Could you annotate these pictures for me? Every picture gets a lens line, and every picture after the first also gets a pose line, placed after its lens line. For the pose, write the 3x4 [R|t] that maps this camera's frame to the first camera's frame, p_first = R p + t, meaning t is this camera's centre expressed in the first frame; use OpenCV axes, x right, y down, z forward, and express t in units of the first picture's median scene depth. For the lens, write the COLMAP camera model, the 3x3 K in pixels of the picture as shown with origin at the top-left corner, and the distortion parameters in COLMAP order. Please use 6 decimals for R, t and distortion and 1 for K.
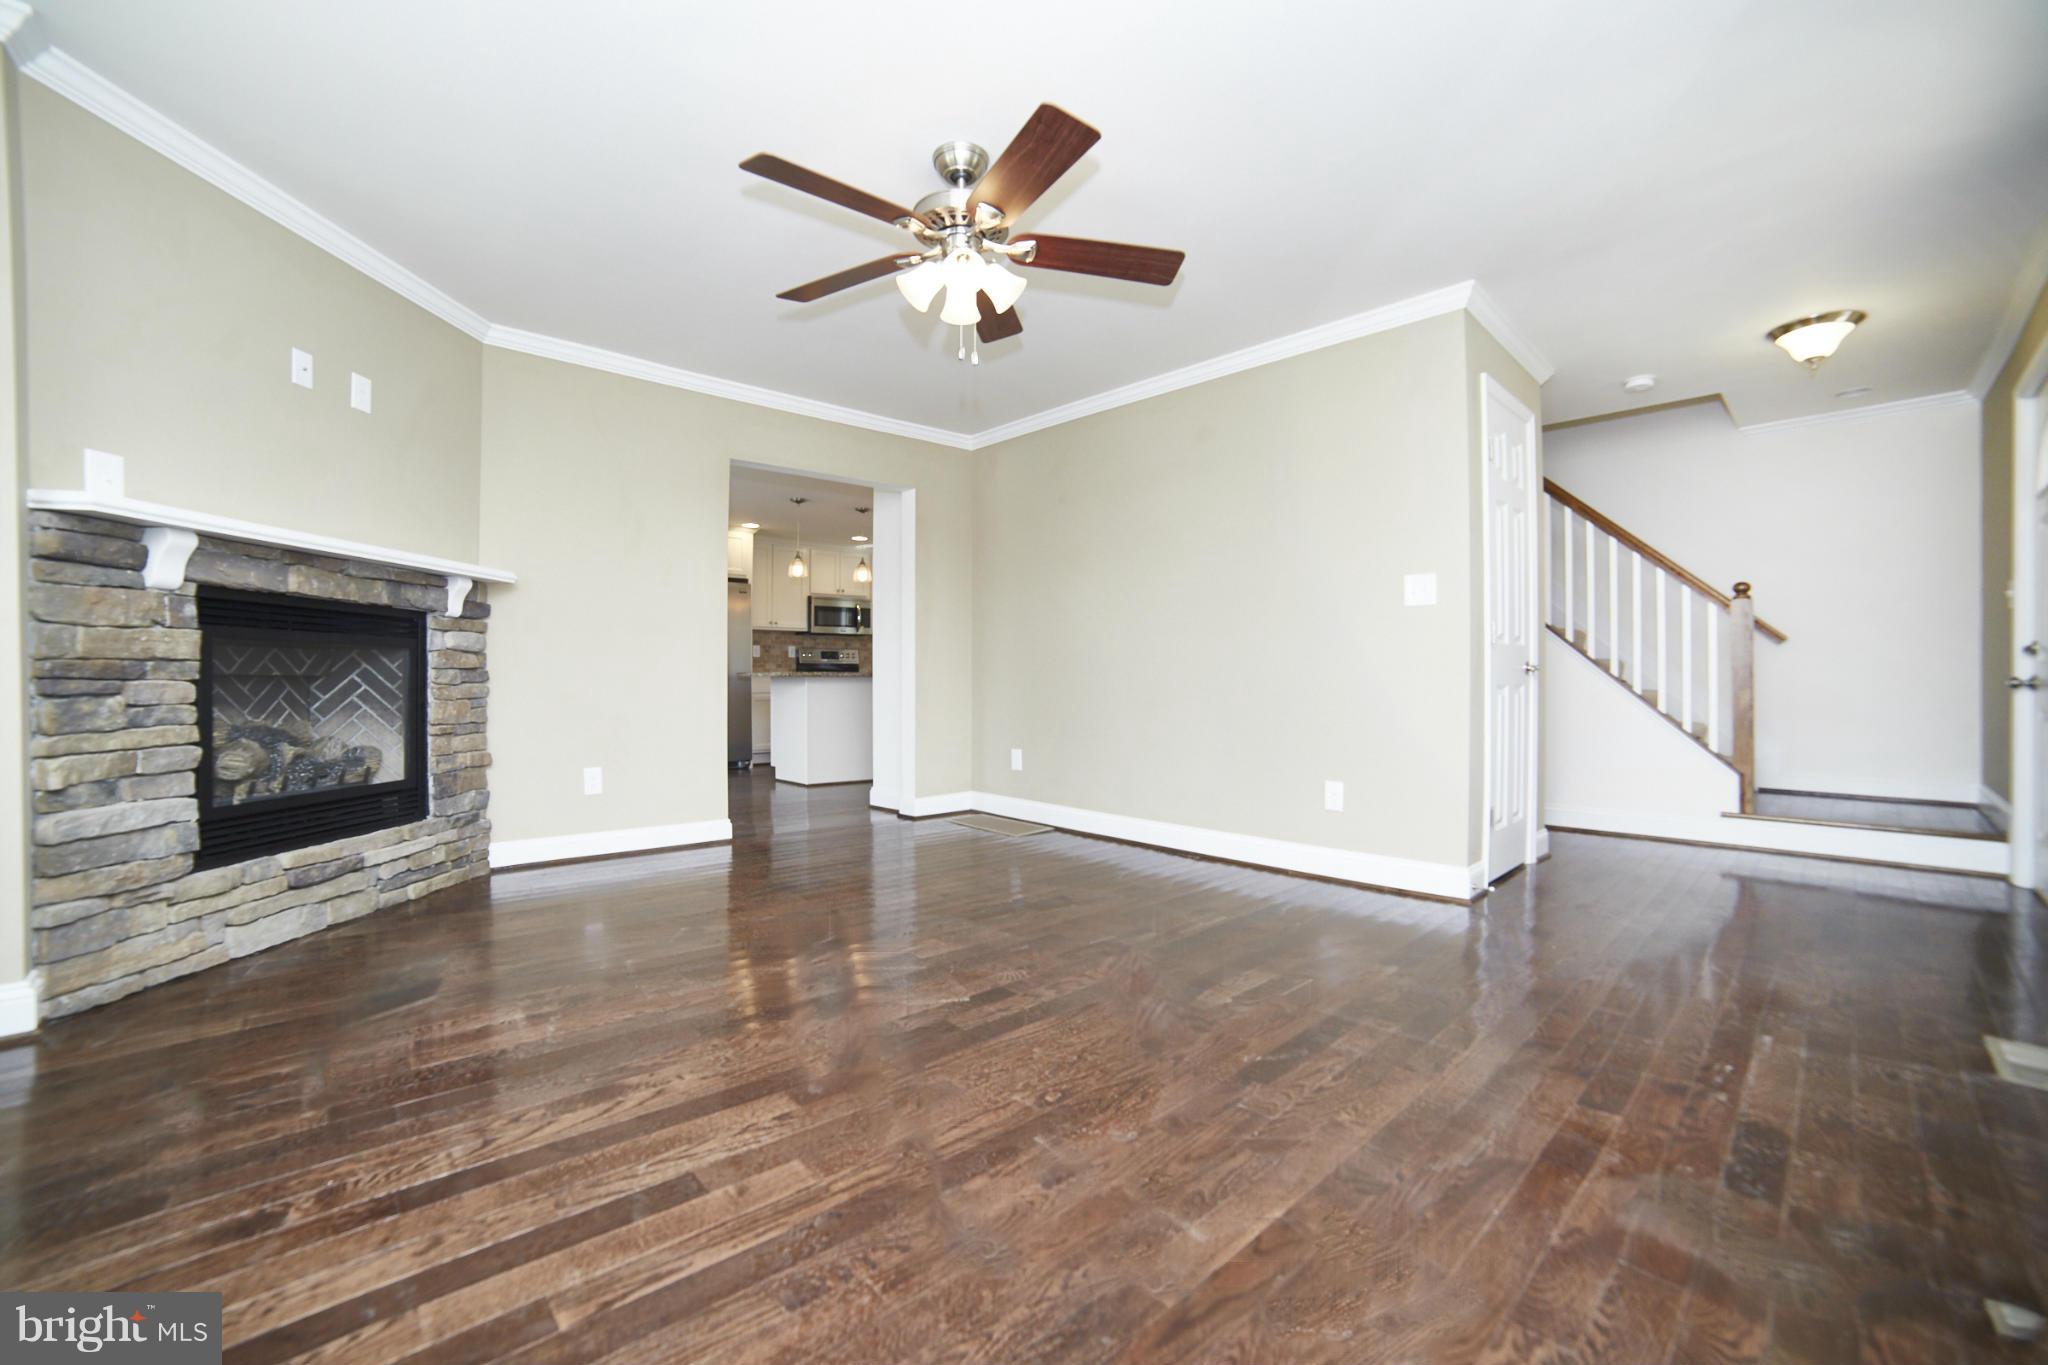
lens RADIAL K [[872.1, 0, 1017.0], [0, 872.1, 672.9], [0, 0, 1]] dist [-0.113709, 0.041273]
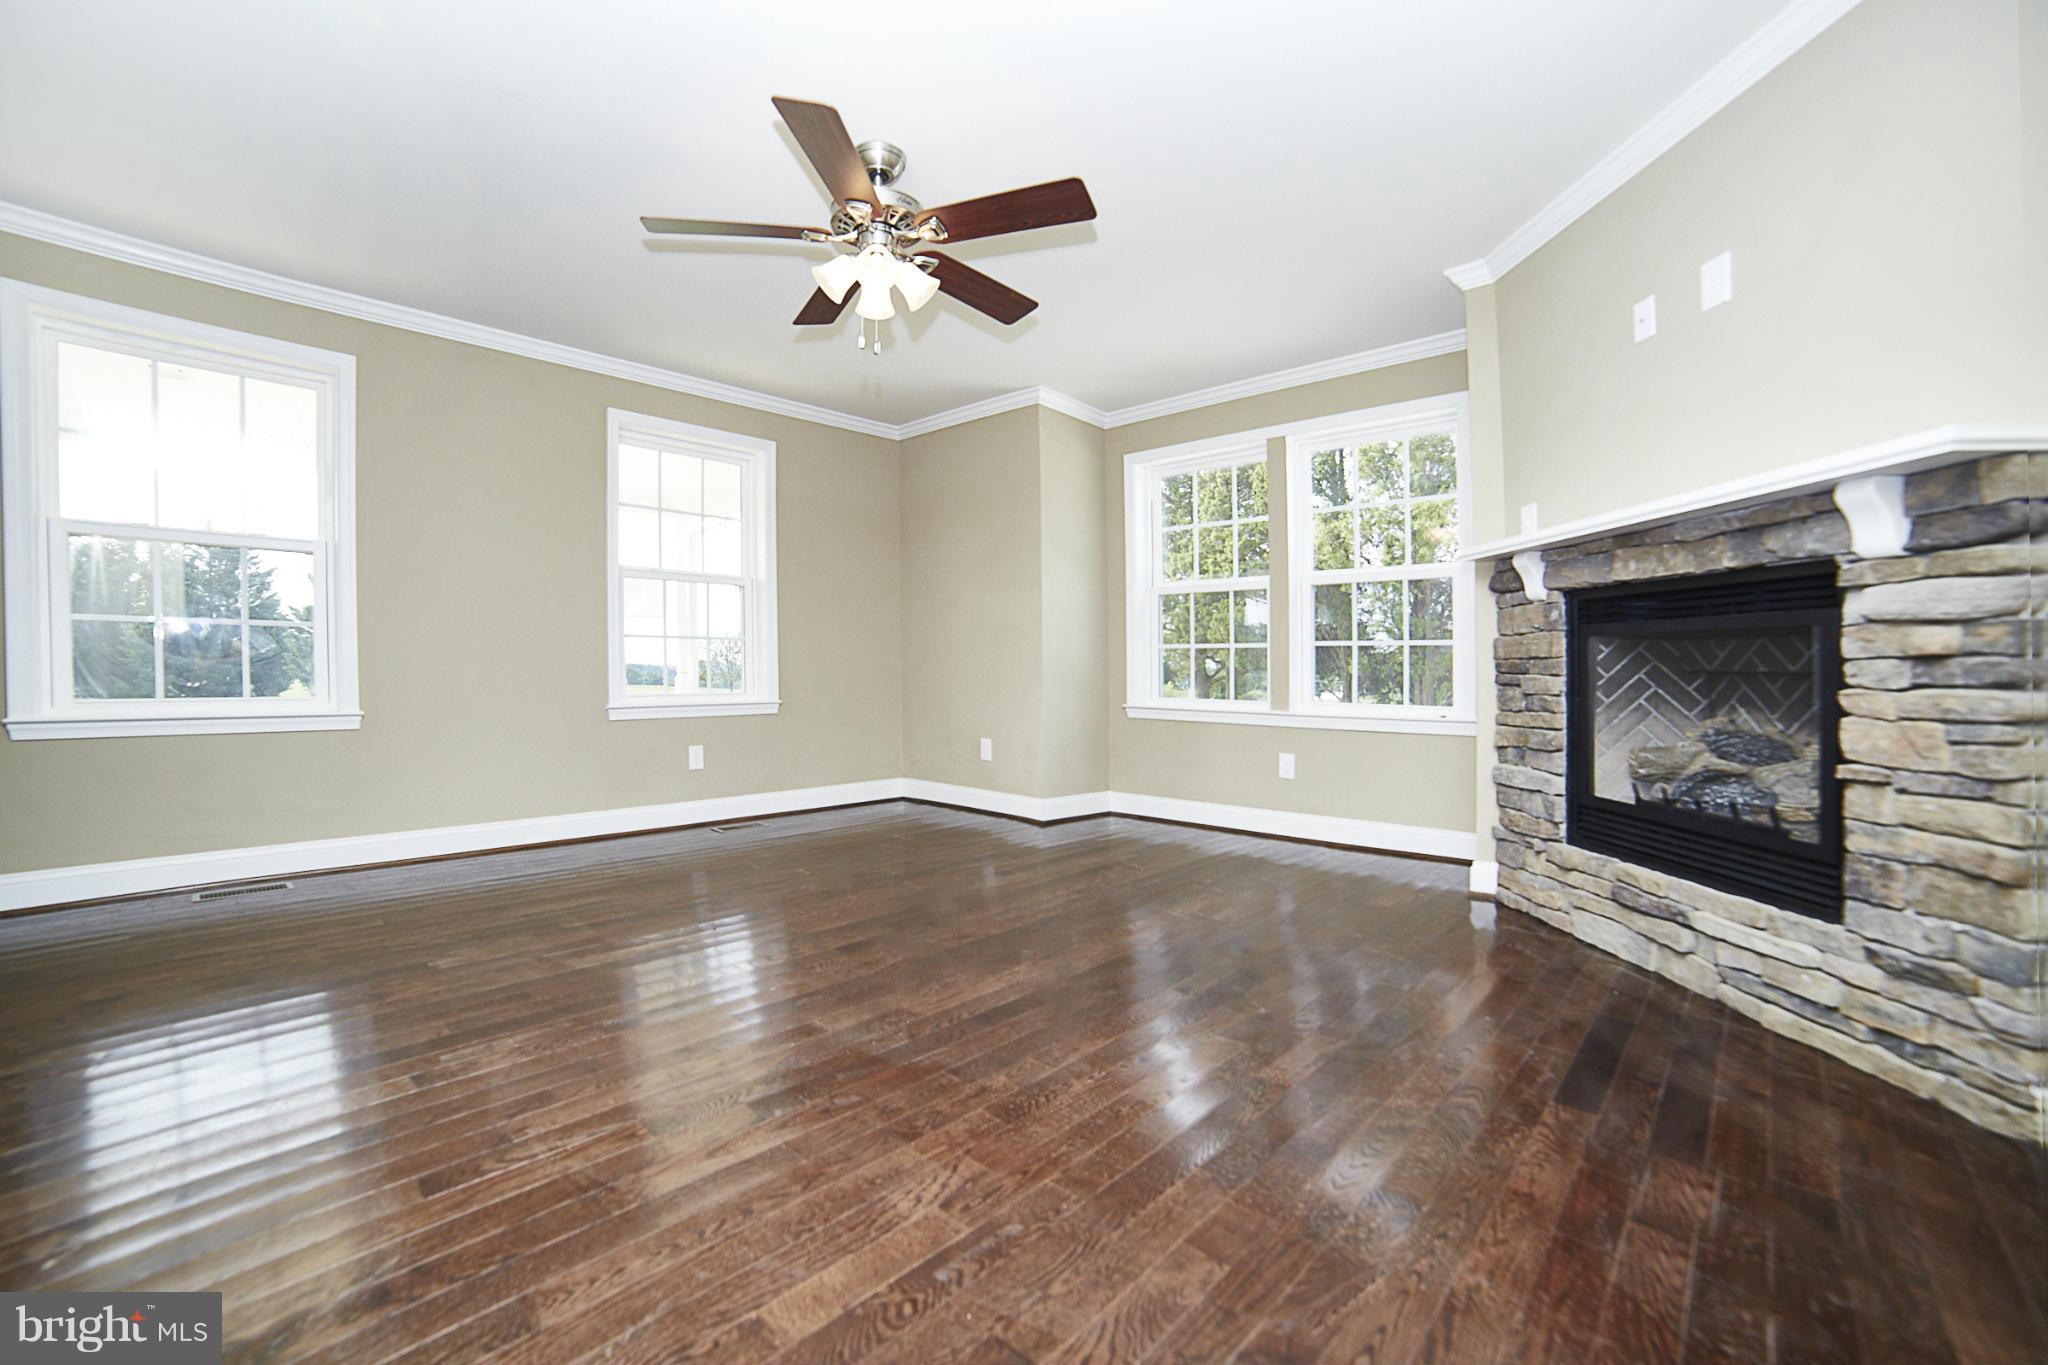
lens RADIAL K [[834.4, 0, 1024.0], [0, 834.4, 682.5], [0, 0, 1]] dist [-0.000037, 0.008486]
pose [[-0.995410, -0.000374, -0.095705, -0.113374], [-0.001663, 0.999909, 0.013391, 0.004044], [0.095691, 0.013488, -0.995320, 1.667187]]
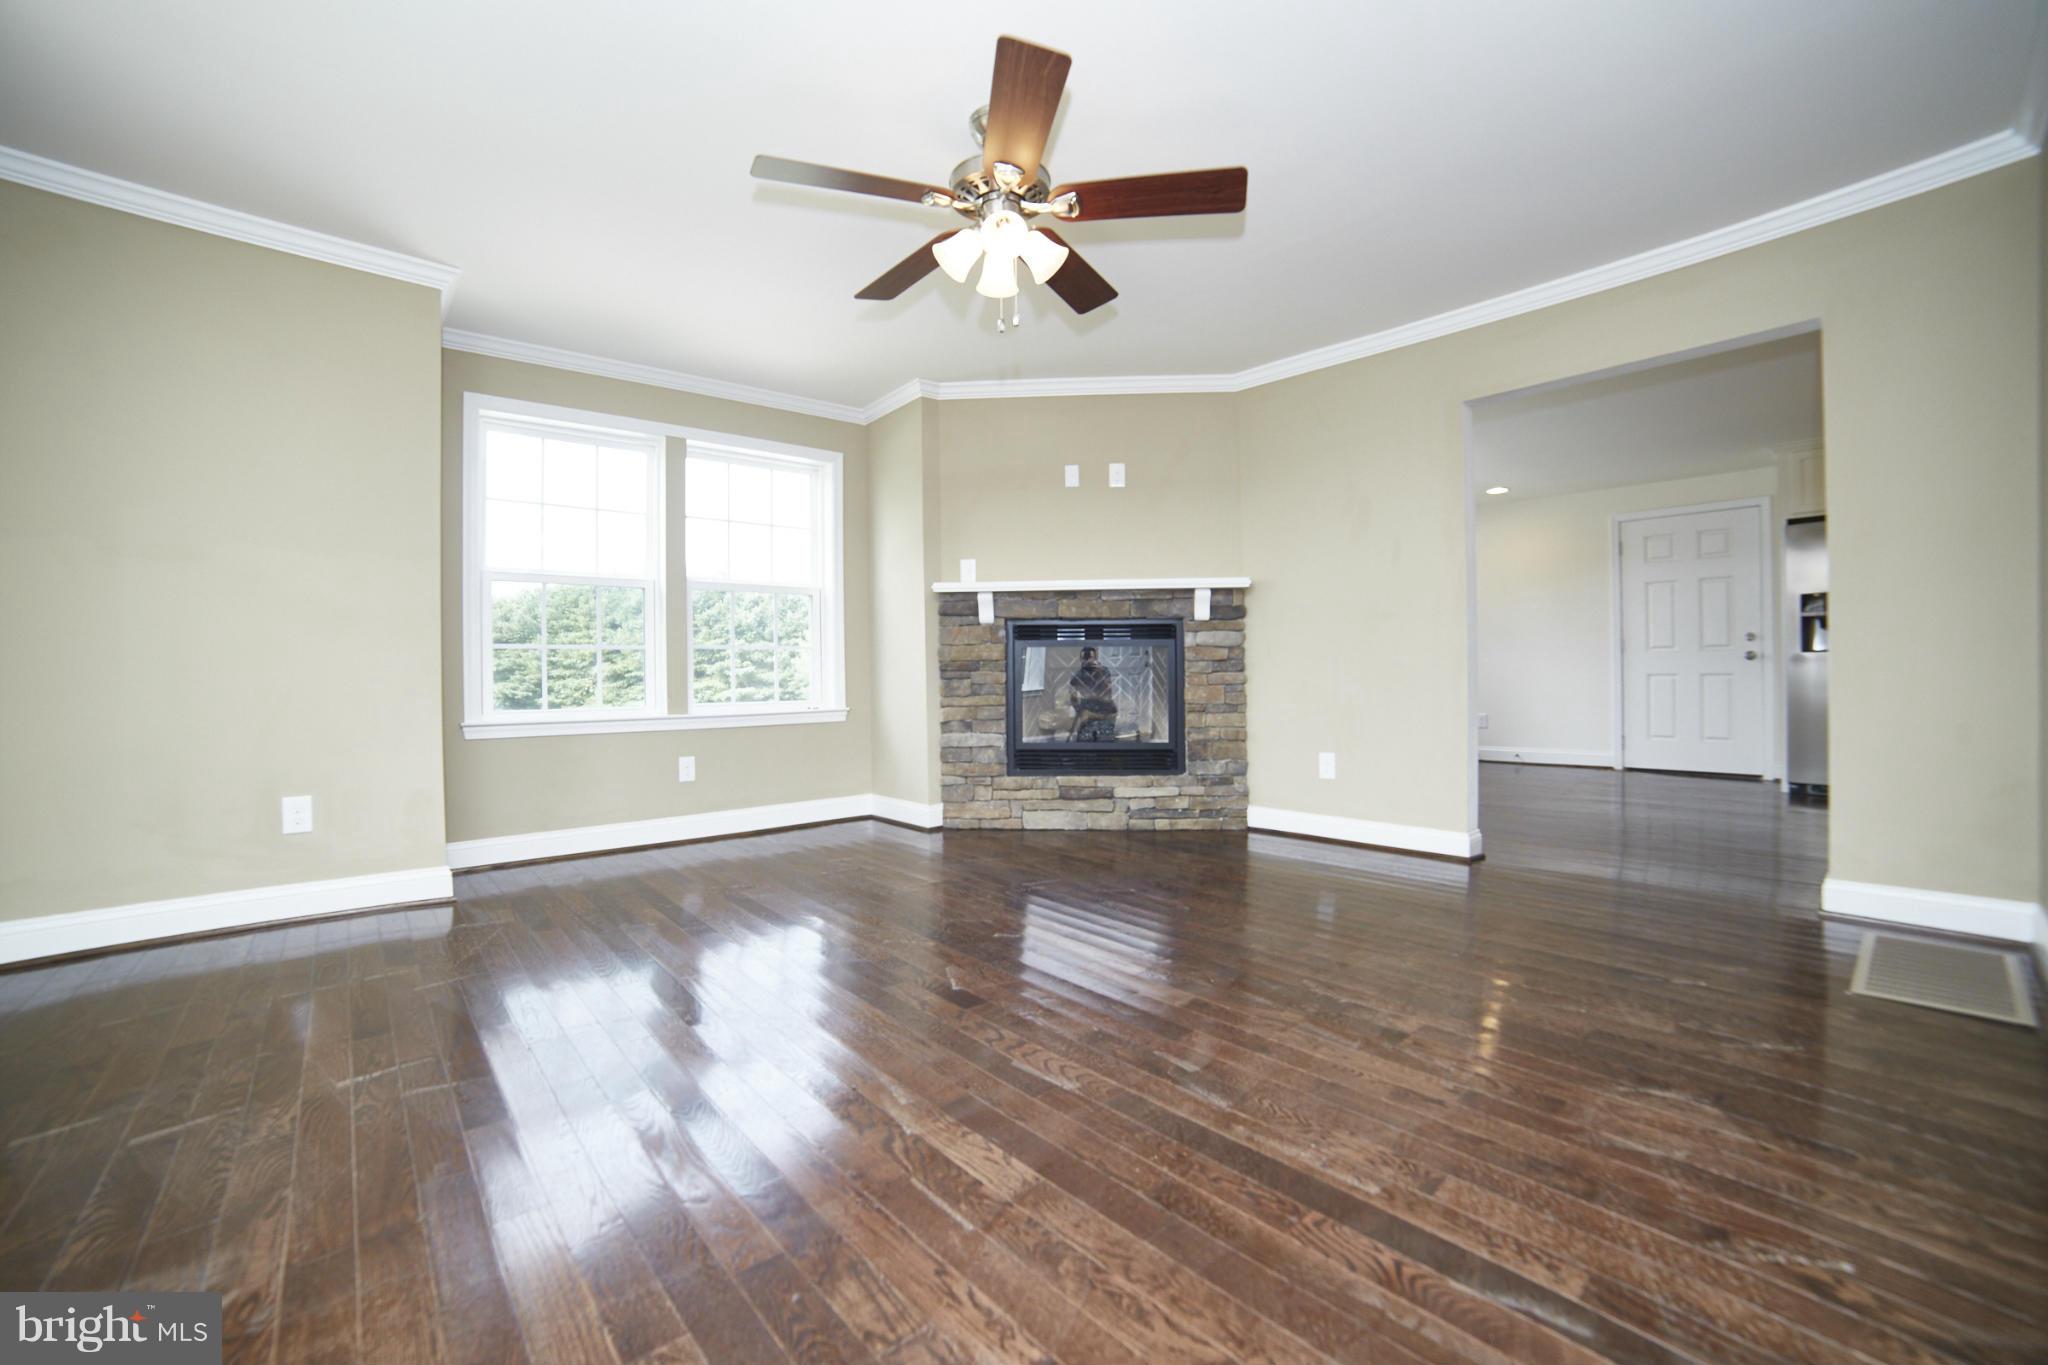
lens RADIAL K [[872.1, 0, 1017.0], [0, 872.1, 672.9], [0, 0, 1]] dist [-0.113709, 0.041273]
pose [[-0.062749, -0.001403, -0.998028, 0.760521], [0.013851, 0.999901, -0.002277, 0.014123], [0.997933, -0.013966, -0.062724, 0.908711]]
